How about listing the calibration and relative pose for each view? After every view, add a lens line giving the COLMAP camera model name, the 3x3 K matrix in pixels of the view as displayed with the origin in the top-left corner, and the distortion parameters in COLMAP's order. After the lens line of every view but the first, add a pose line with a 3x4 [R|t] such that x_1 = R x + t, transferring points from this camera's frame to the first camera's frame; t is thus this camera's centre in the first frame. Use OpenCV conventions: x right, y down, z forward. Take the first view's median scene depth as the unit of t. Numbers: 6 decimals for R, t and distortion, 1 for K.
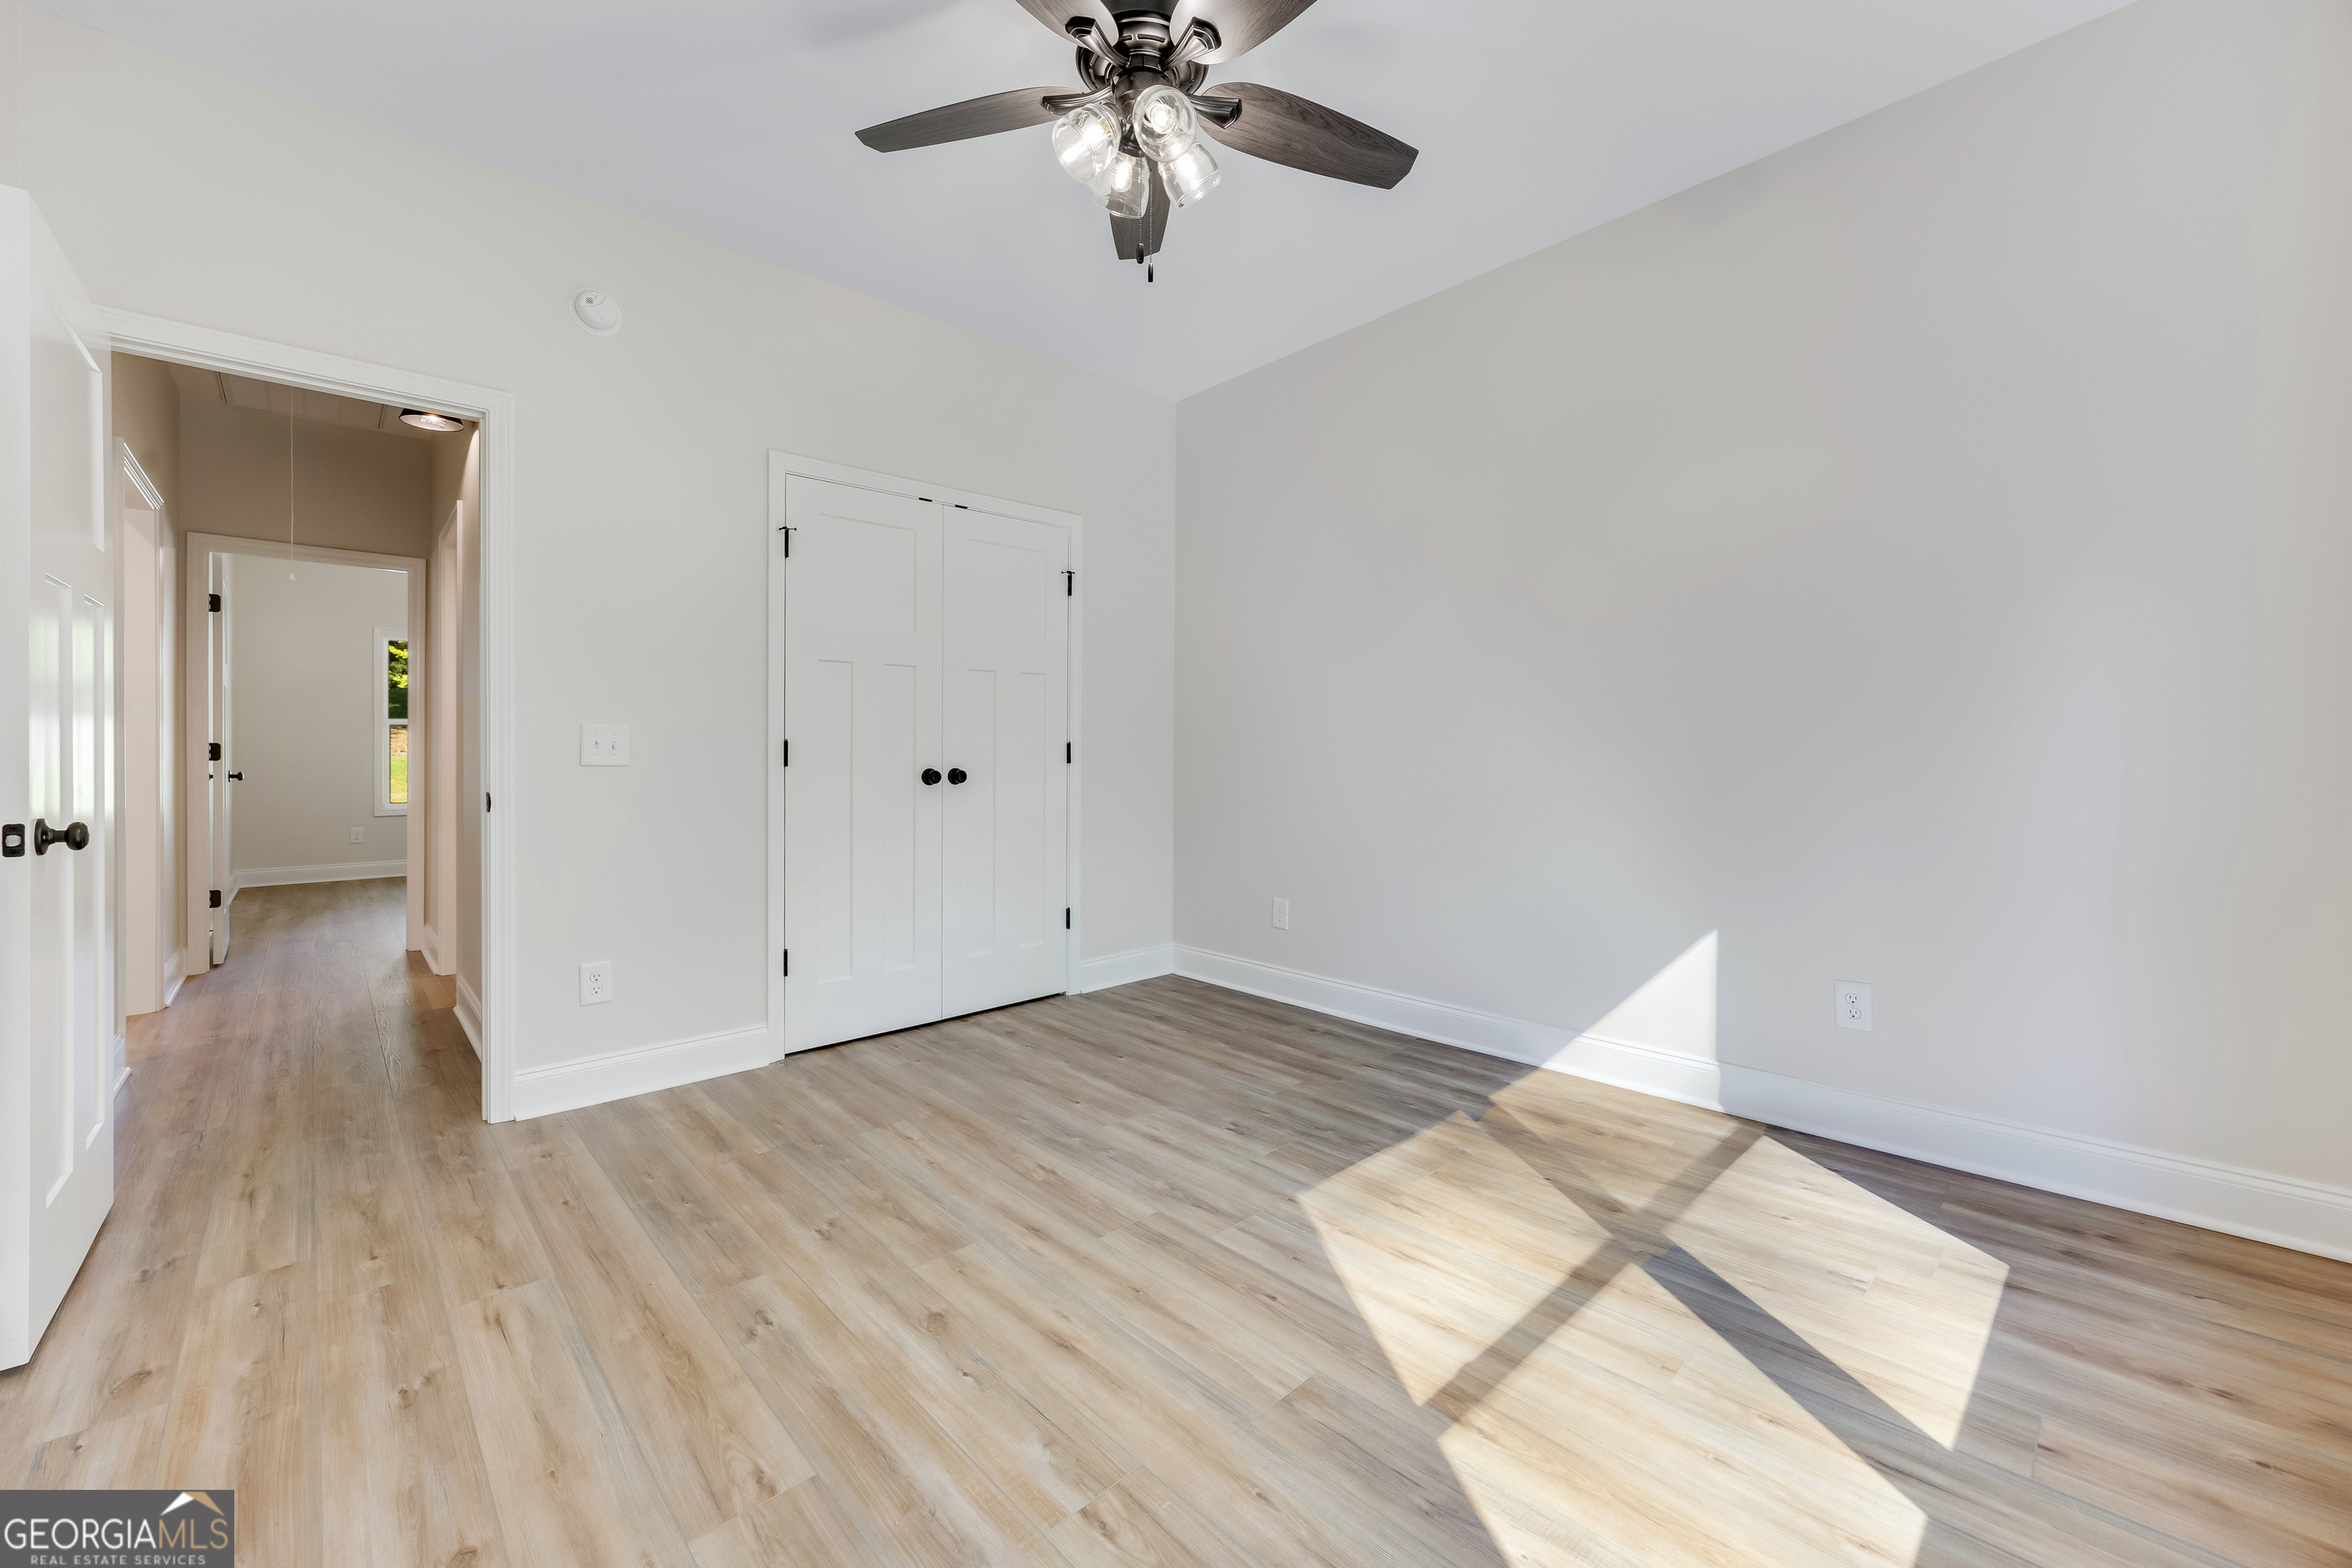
lens RADIAL K [[918.6, 0, 1184.7], [0, 918.6, 768.9], [0, 0, 1]] dist [0.001389, 0.000105]
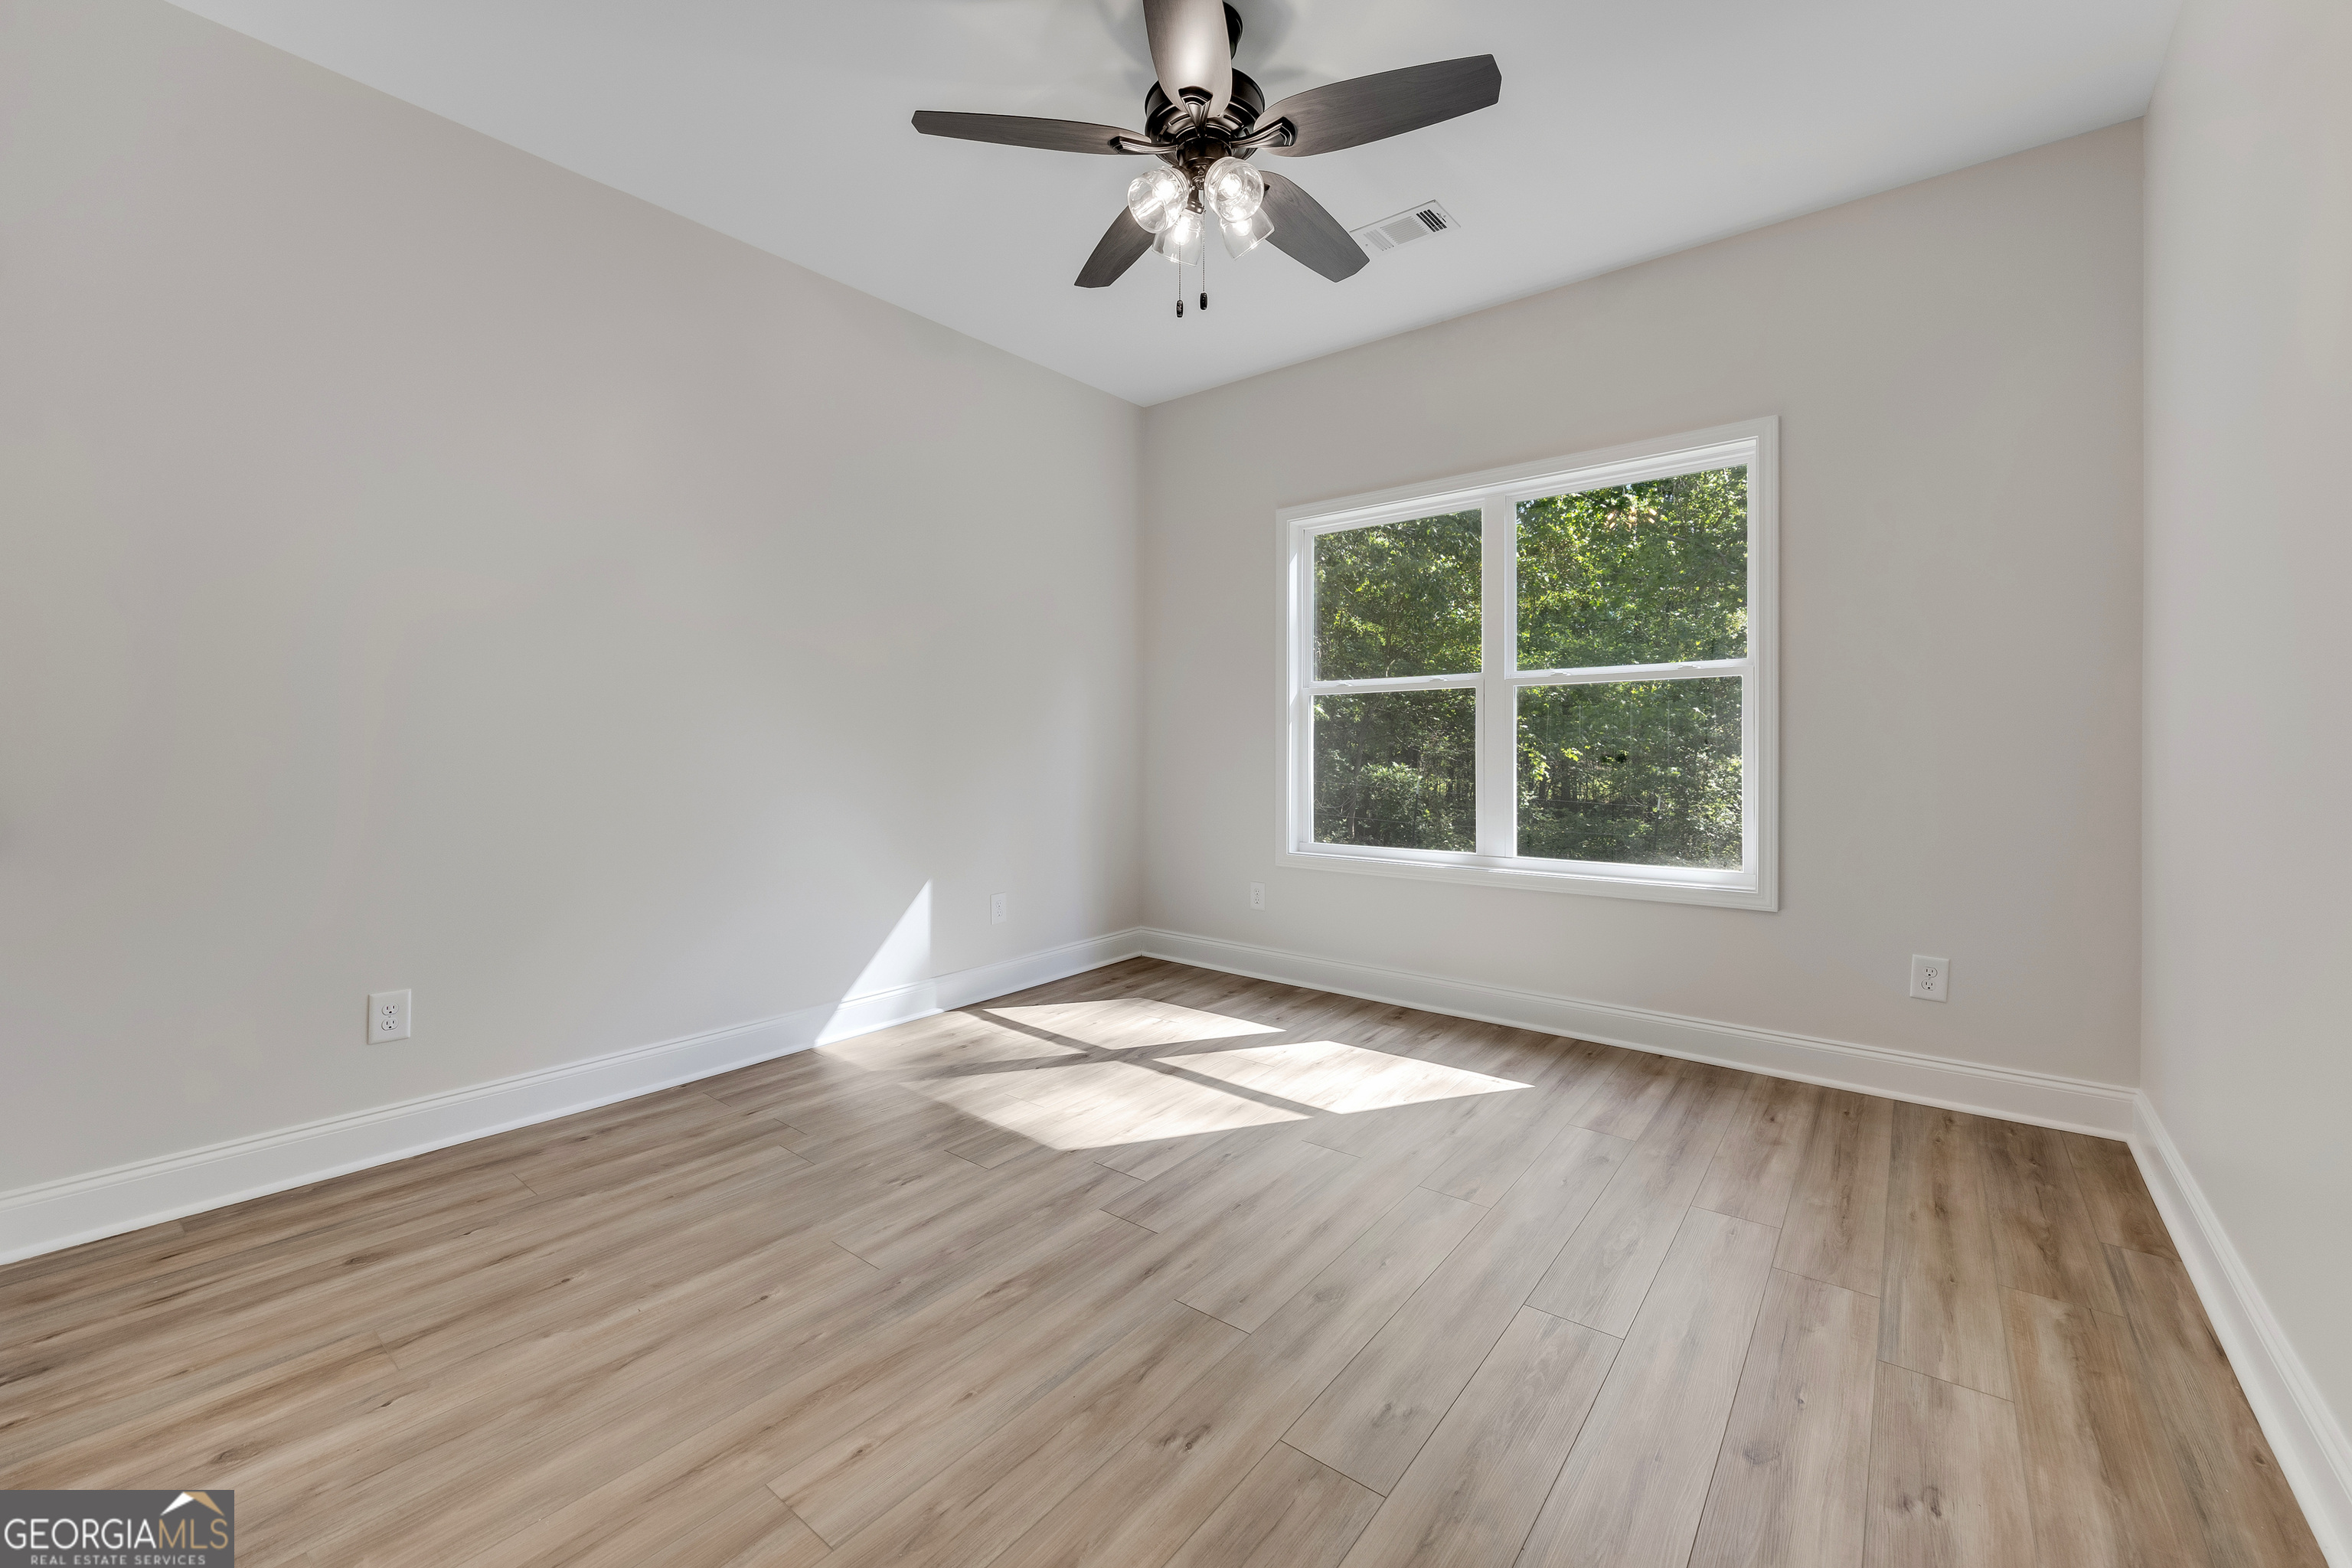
lens RADIAL K [[918.6, 0, 1184.7], [0, 918.6, 766.4], [0, 0, 1]] dist [0.001389, 0.000105]
pose [[-0.141535, -0.013601, 0.989840, -0.828944], [0.015253, 0.999757, 0.015918, -0.007177], [-0.989816, 0.017351, -0.141294, 0.850835]]
